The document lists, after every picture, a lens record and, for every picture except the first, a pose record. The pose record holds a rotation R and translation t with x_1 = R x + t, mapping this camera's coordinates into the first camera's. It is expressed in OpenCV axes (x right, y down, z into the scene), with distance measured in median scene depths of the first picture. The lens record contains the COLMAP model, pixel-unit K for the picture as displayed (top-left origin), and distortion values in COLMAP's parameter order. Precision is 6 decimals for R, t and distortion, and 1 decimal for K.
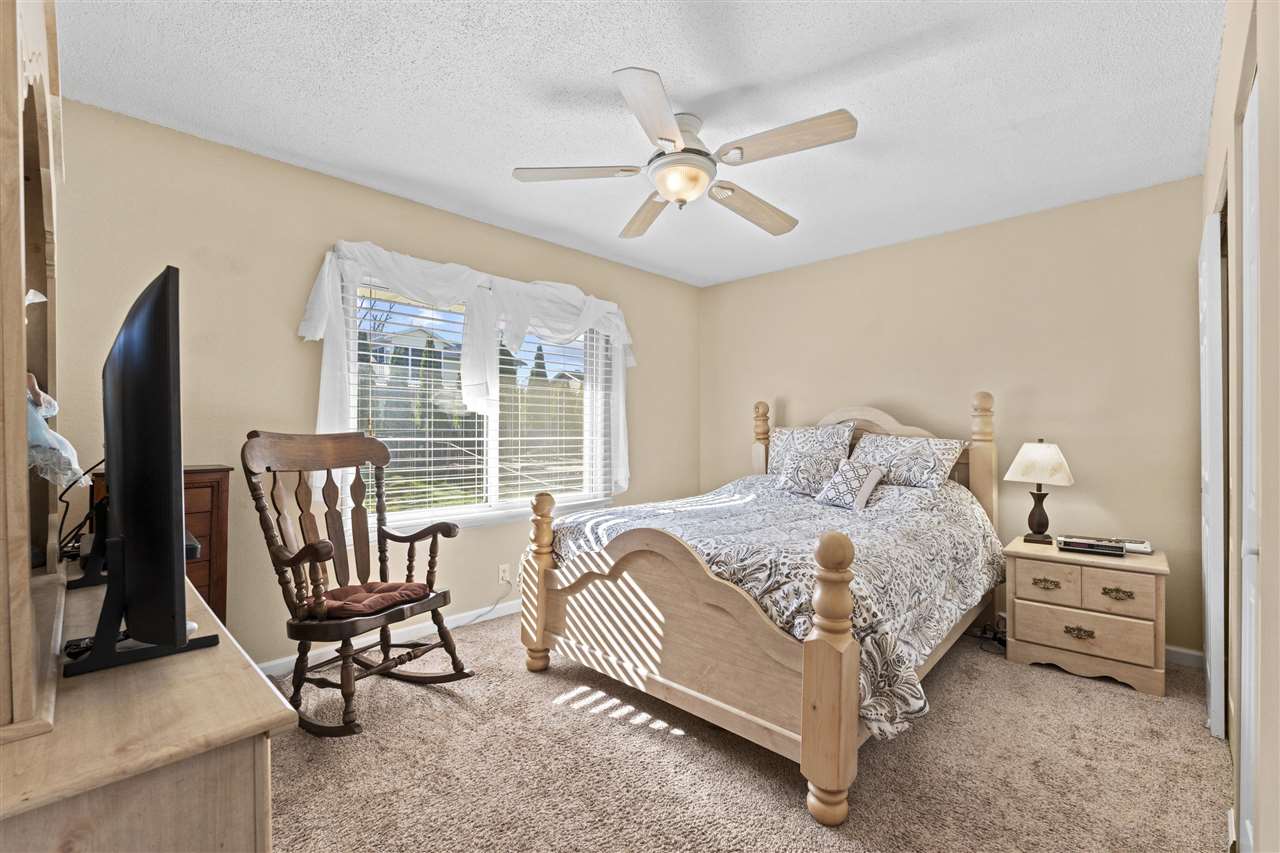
lens RADIAL K [[557.7, 0, 643.2], [0, 557.7, 429.7], [0, 0, 1]] dist [-0.002624, 0.000029]
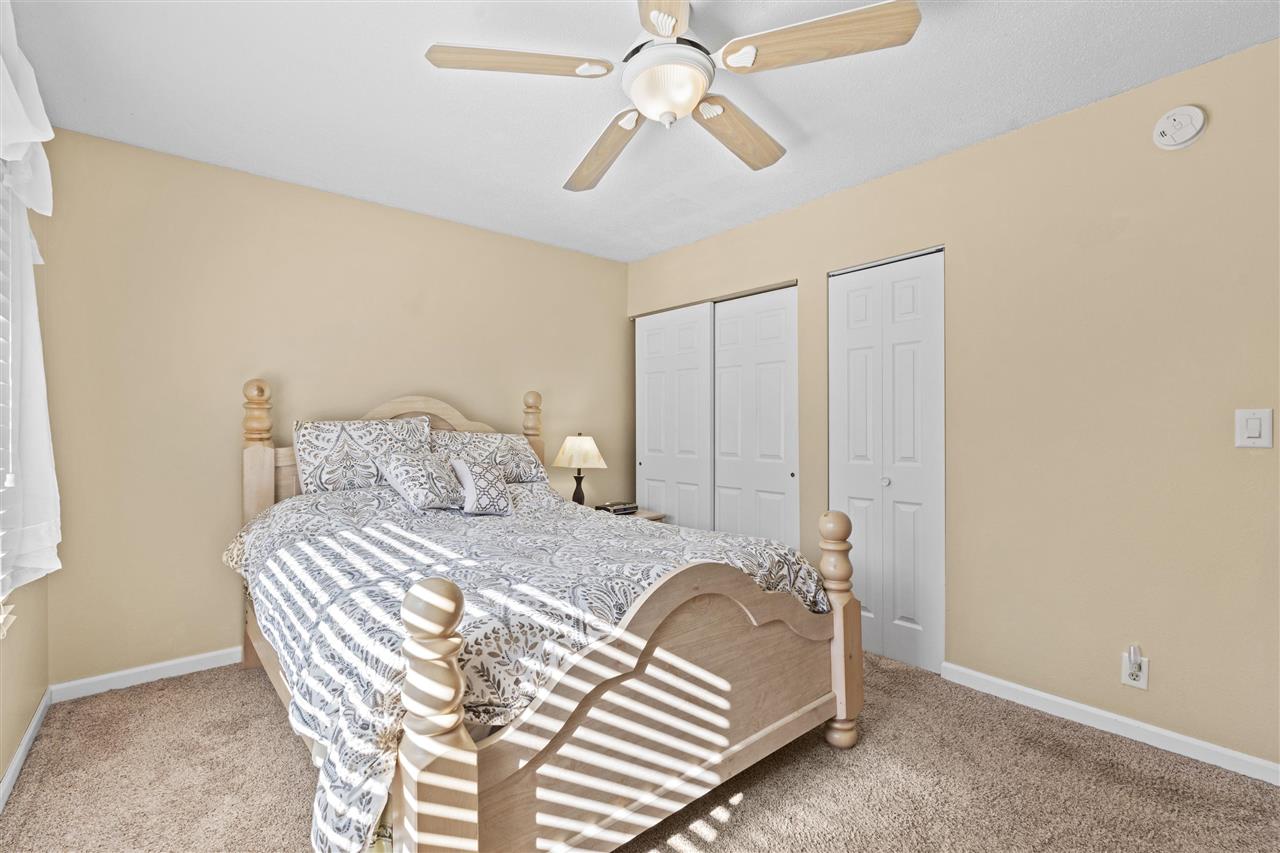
lens RADIAL K [[553.6, 0, 640.5], [0, 553.6, 425.3], [0, 0, 1]] dist [-0.002357, -0.000113]
pose [[0.111539, 0.000911, 0.993760, -0.609959], [-0.001938, 0.999998, -0.000699, 0.000291], [-0.993758, -0.001848, 0.111541, 0.869130]]
